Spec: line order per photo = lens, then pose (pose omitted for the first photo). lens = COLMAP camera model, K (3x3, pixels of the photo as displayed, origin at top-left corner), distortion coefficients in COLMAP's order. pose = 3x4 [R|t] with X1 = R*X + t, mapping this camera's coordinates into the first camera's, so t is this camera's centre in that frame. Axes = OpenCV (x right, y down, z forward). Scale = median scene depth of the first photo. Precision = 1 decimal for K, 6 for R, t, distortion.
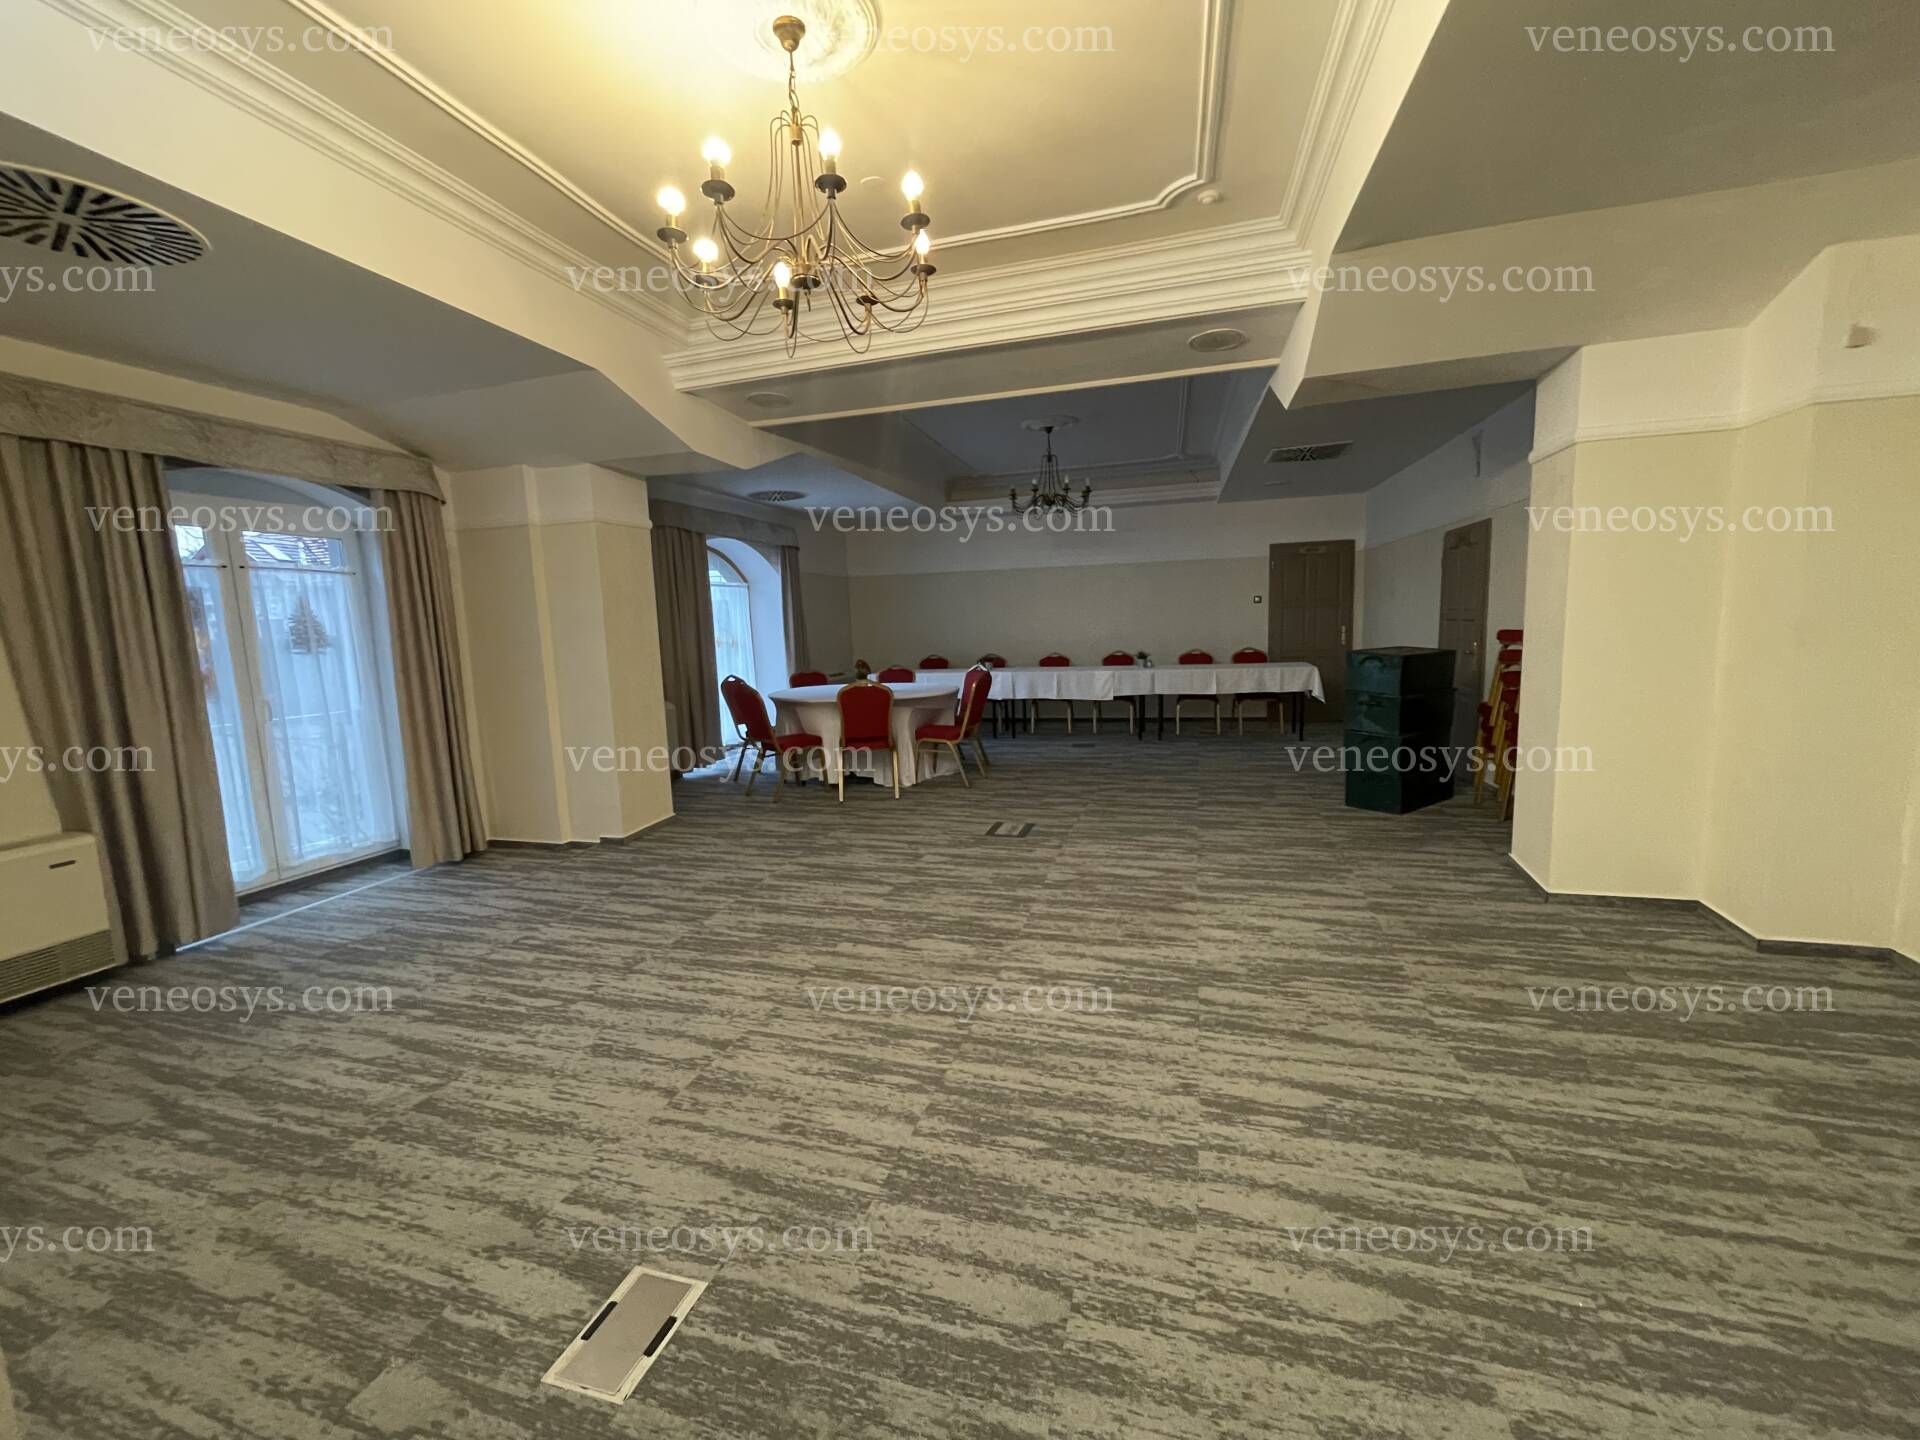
lens RADIAL K [[773.2, 0, 963.2], [0, 773.2, 723.0], [0, 0, 1]] dist [-0.003482, -0.000143]
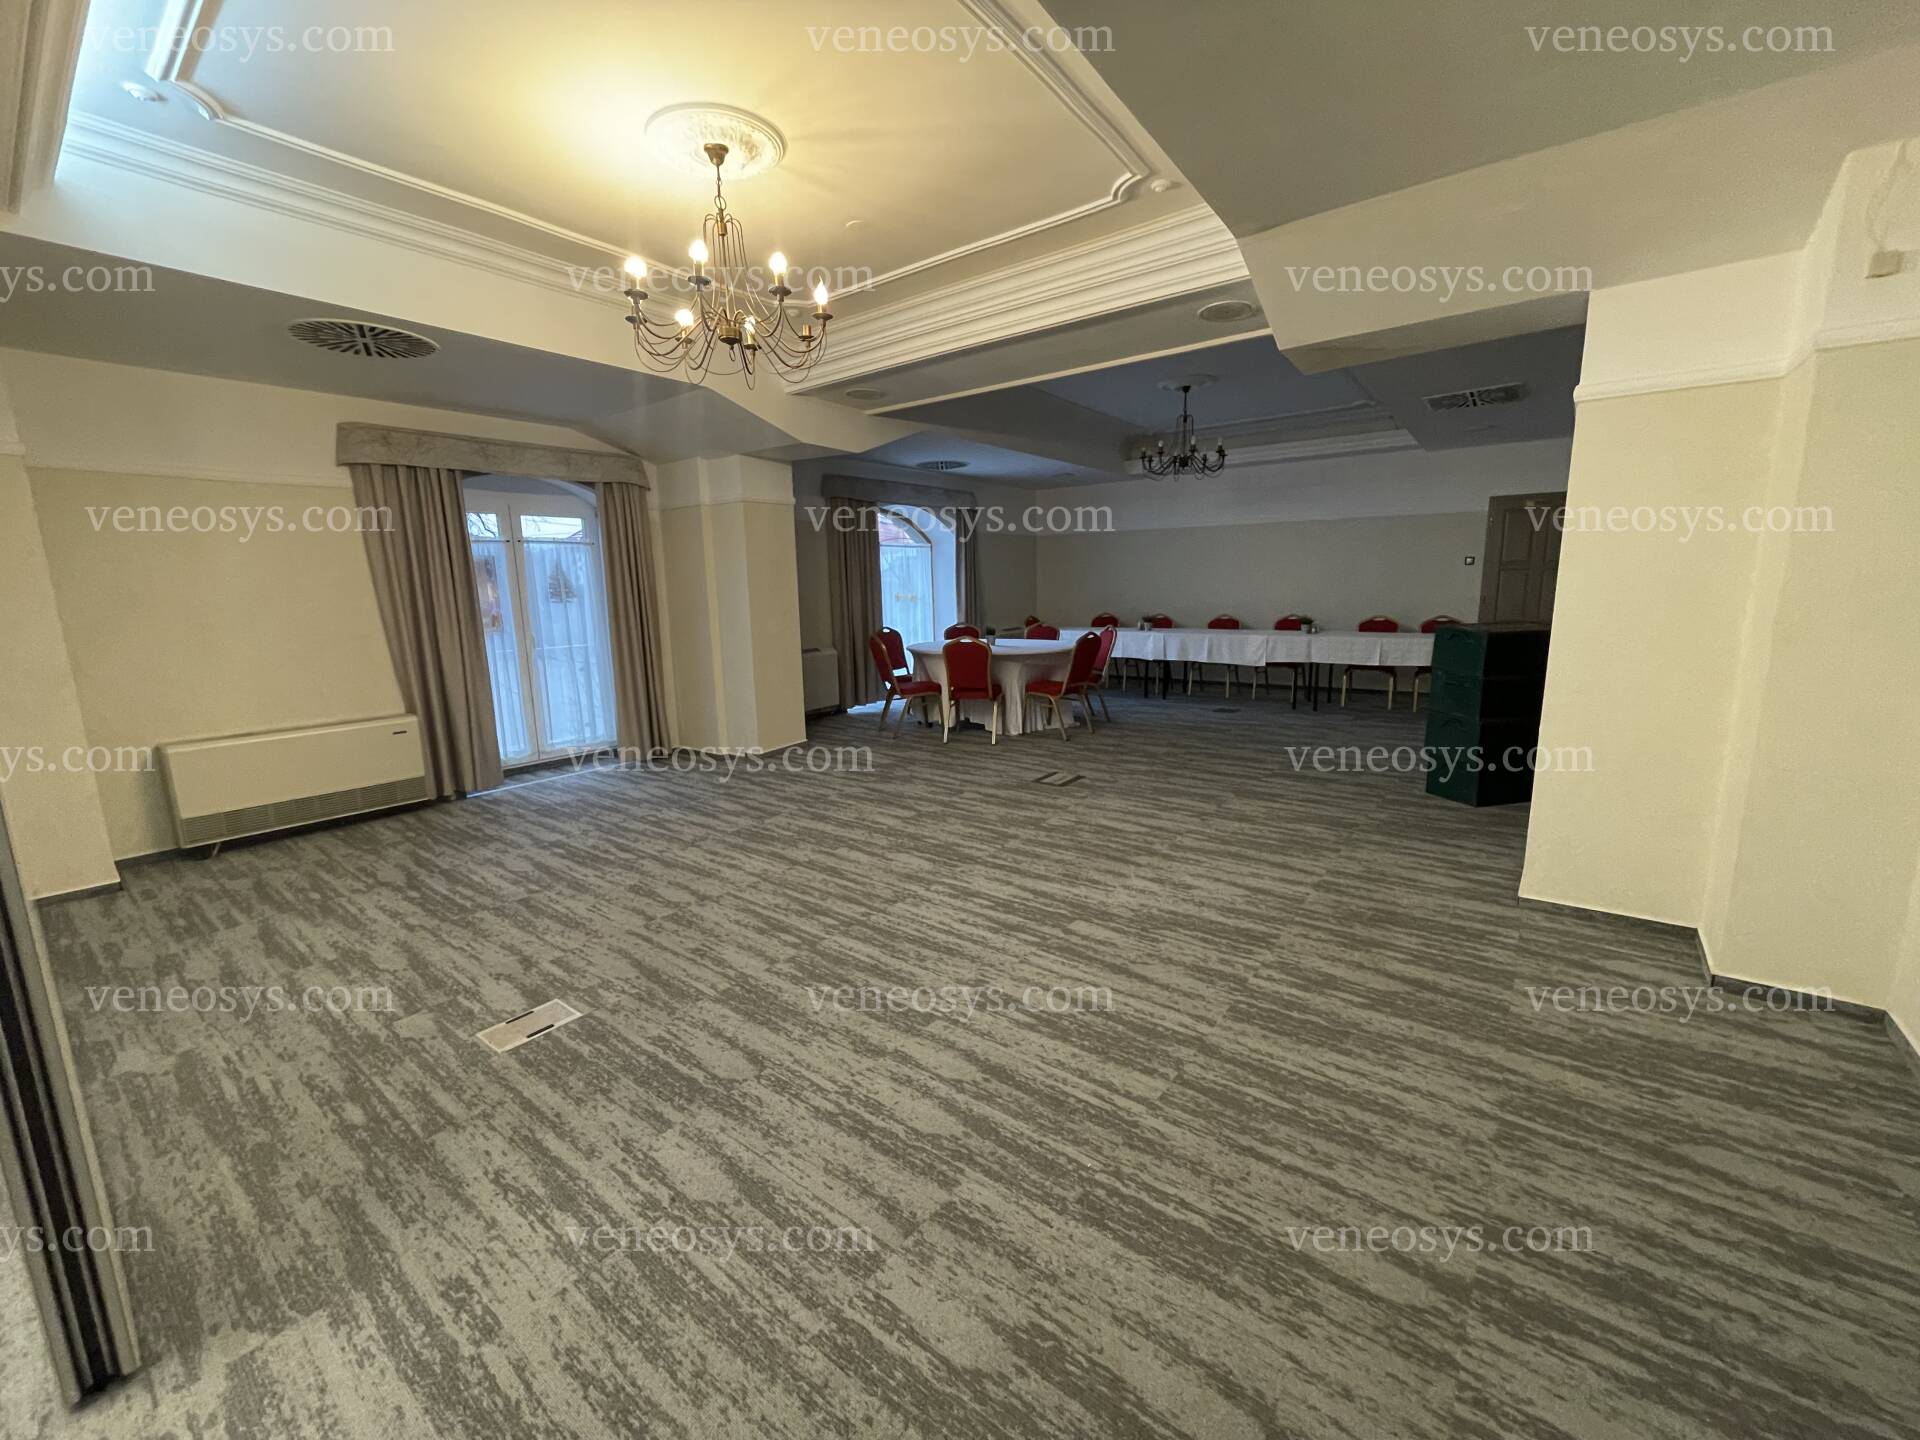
lens RADIAL K [[773.2, 0, 958.3], [0, 773.2, 720.6], [0, 0, 1]] dist [-0.003482, -0.000143]
pose [[0.935235, 0.076572, -0.345649, 0.455088], [-0.056217, 0.996062, 0.068551, -0.017256], [0.349537, -0.044680, 0.935857, -0.099625]]
